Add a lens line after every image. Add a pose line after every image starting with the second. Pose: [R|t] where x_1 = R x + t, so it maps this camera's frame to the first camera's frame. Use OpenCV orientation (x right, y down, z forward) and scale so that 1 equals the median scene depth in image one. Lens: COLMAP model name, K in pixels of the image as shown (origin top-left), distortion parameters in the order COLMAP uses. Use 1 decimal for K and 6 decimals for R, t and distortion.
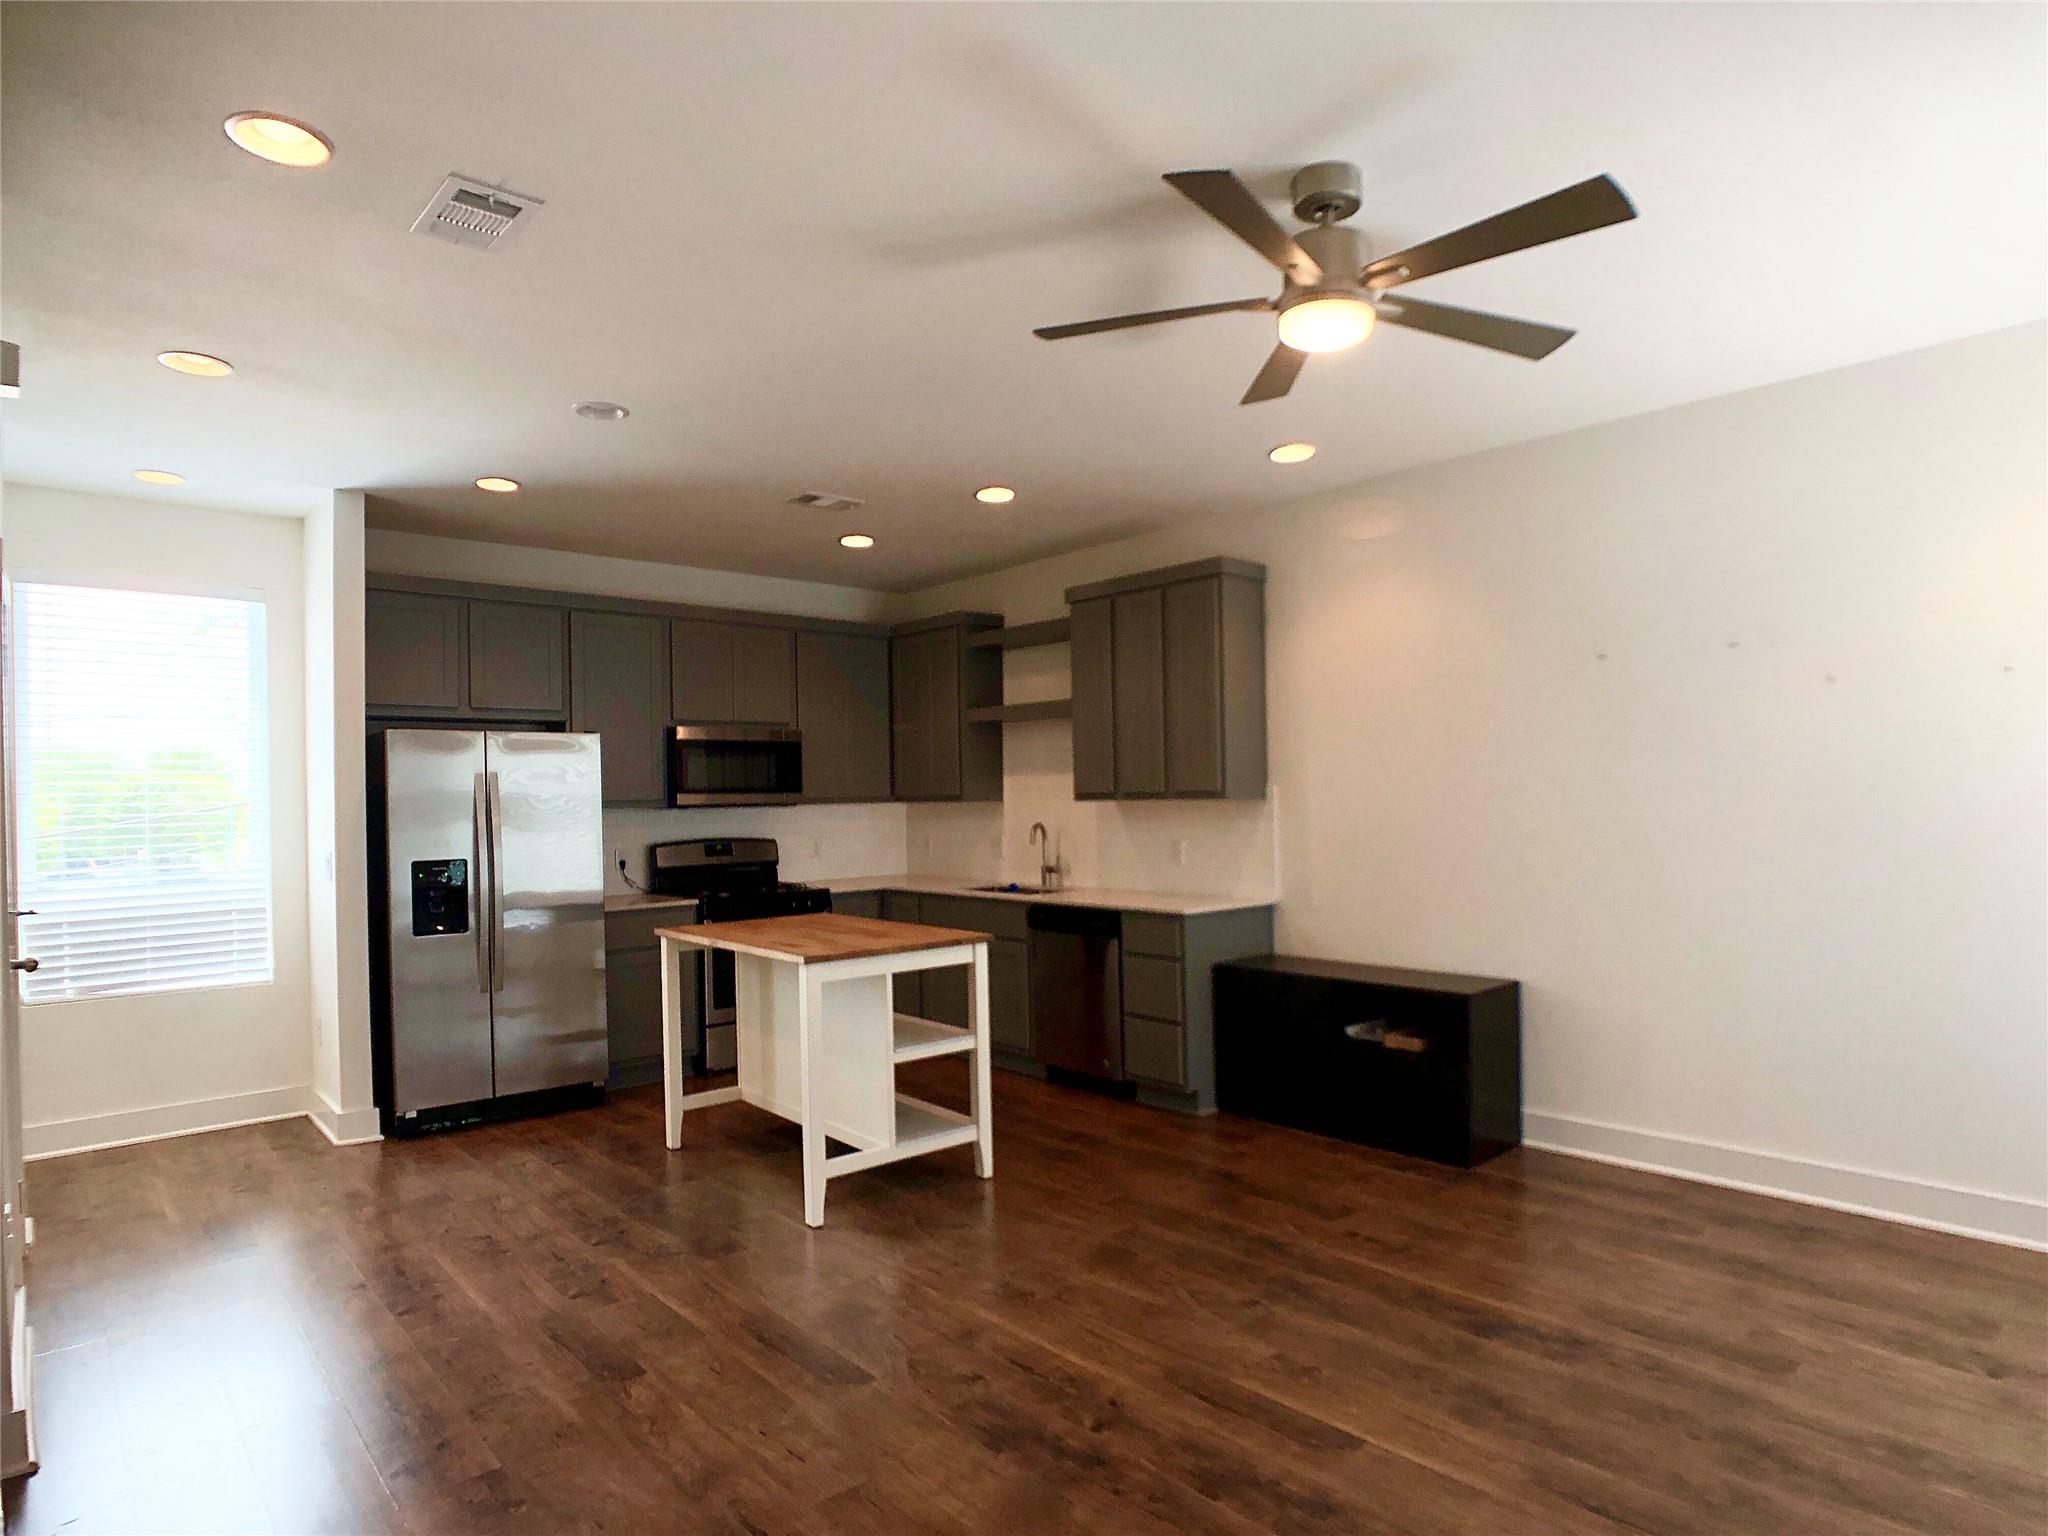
lens RADIAL K [[1161.2, 0, 1038.5], [0, 1161.2, 789.5], [0, 0, 1]] dist [-0.003729, -0.003807]
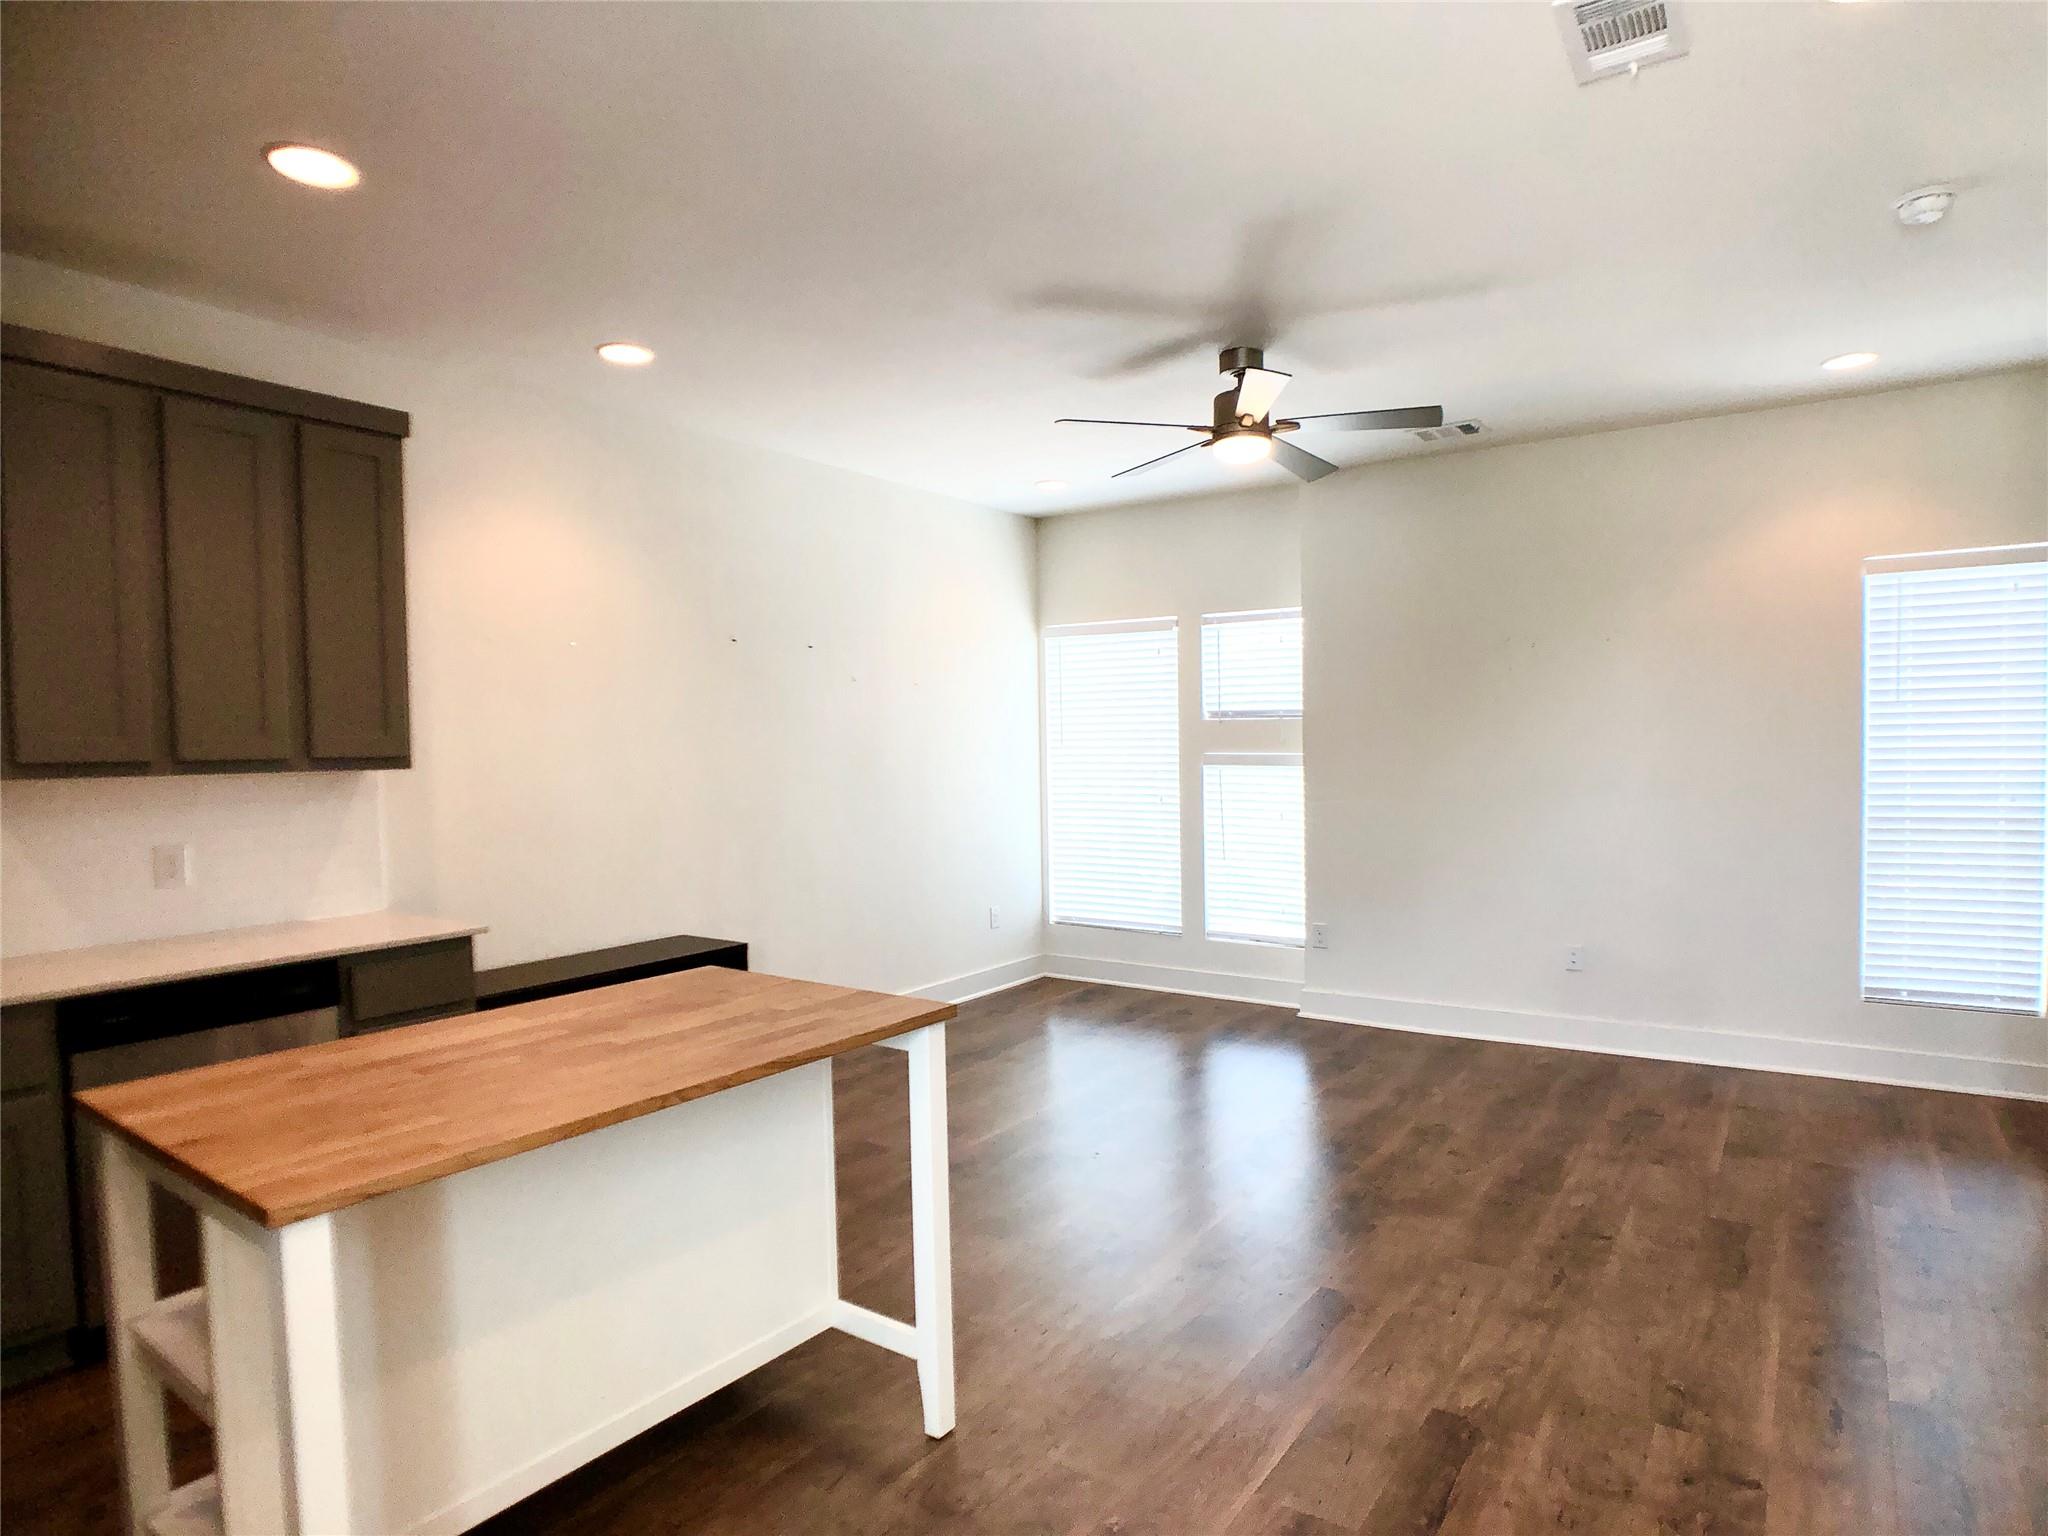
lens RADIAL K [[1161.2, 0, 1070.6], [0, 1161.2, 792.9], [0, 0, 1]] dist [-0.003729, -0.003807]
pose [[-0.255139, -0.015745, 0.966776, -0.507459], [0.020161, 0.999563, 0.021599, 0.013725], [-0.966694, 0.025002, -0.254711, 0.685451]]
